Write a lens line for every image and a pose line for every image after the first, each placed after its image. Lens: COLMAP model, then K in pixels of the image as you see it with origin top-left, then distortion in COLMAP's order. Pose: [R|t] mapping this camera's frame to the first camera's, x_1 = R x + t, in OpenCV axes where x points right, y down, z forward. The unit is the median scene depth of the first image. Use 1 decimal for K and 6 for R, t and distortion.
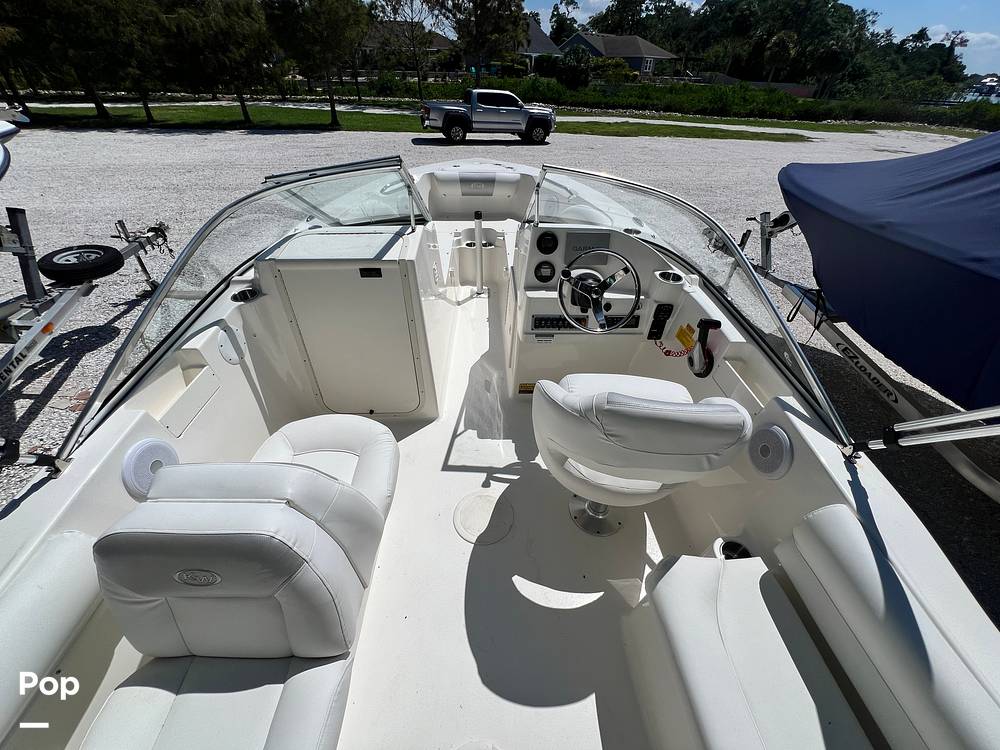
lens RADIAL K [[403.8, 0, 504.4], [0, 403.8, 378.1], [0, 0, 1]] dist [-0.002514, 0.000638]
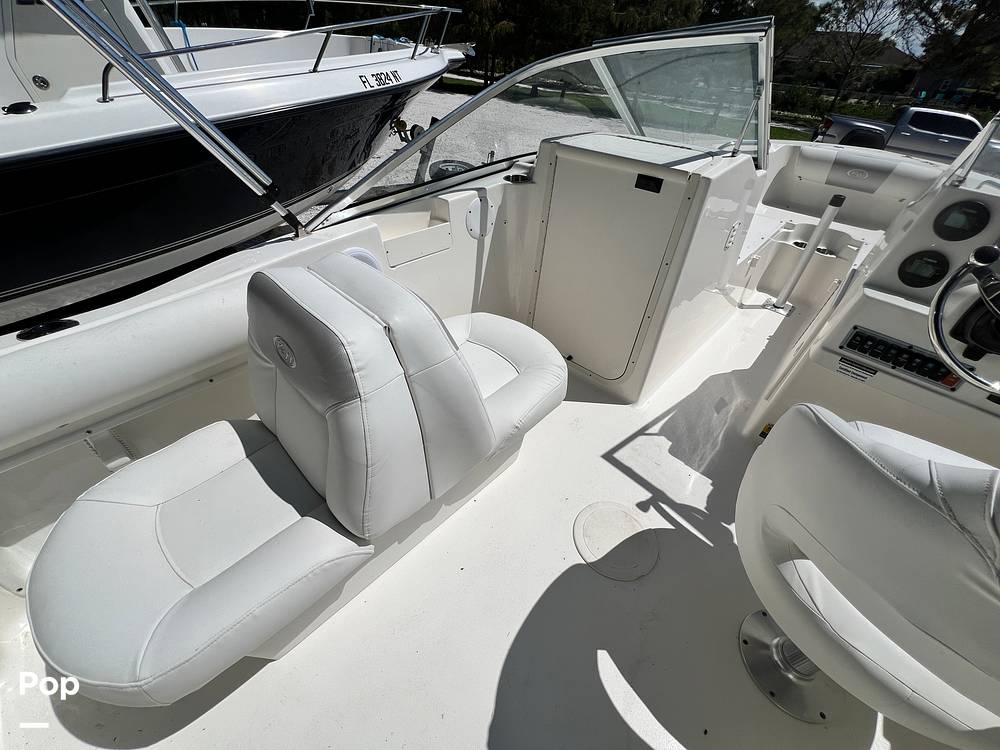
lens RADIAL K [[403.8, 0, 502.1], [0, 403.8, 378.4], [0, 0, 1]] dist [-0.002514, 0.000638]
pose [[0.715780, 0.465522, -0.520527, 0.016407], [-0.474331, 0.871160, 0.126848, 0.035458], [0.512513, 0.156107, 0.844370, 0.087717]]
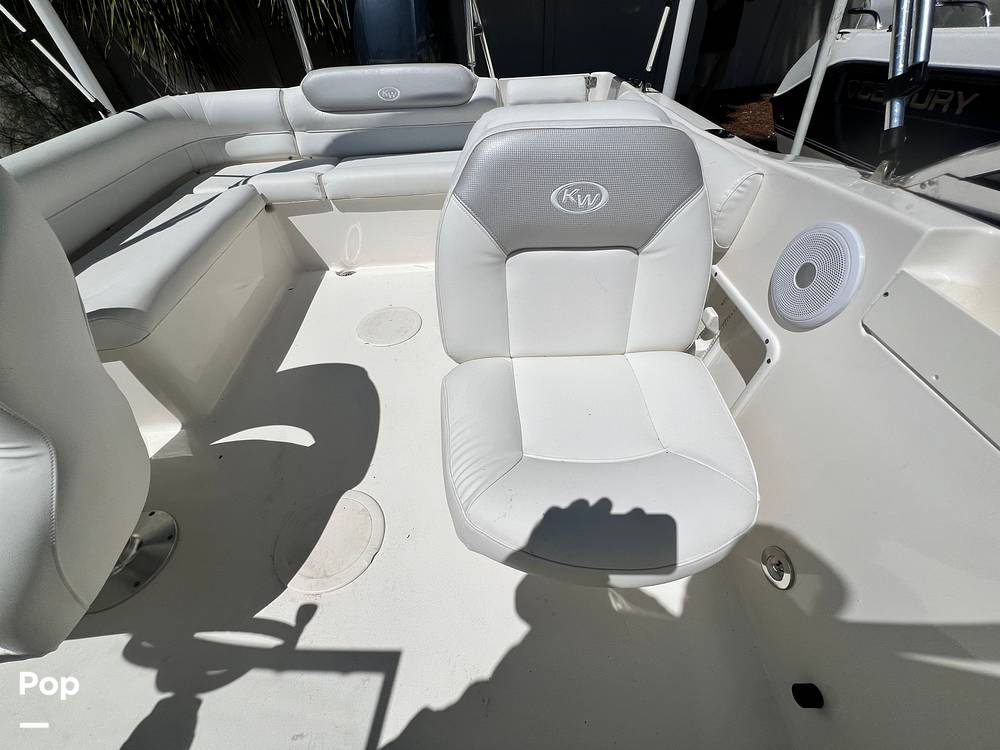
lens RADIAL K [[403.8, 0, 504.9], [0, 403.8, 384.9], [0, 0, 1]] dist [-0.002514, 0.000638]
pose [[-0.999769, 0.020045, -0.007723, -0.106300], [-0.005586, 0.104552, 0.994504, -0.087046], [0.020743, 0.994317, -0.104416, 0.306871]]
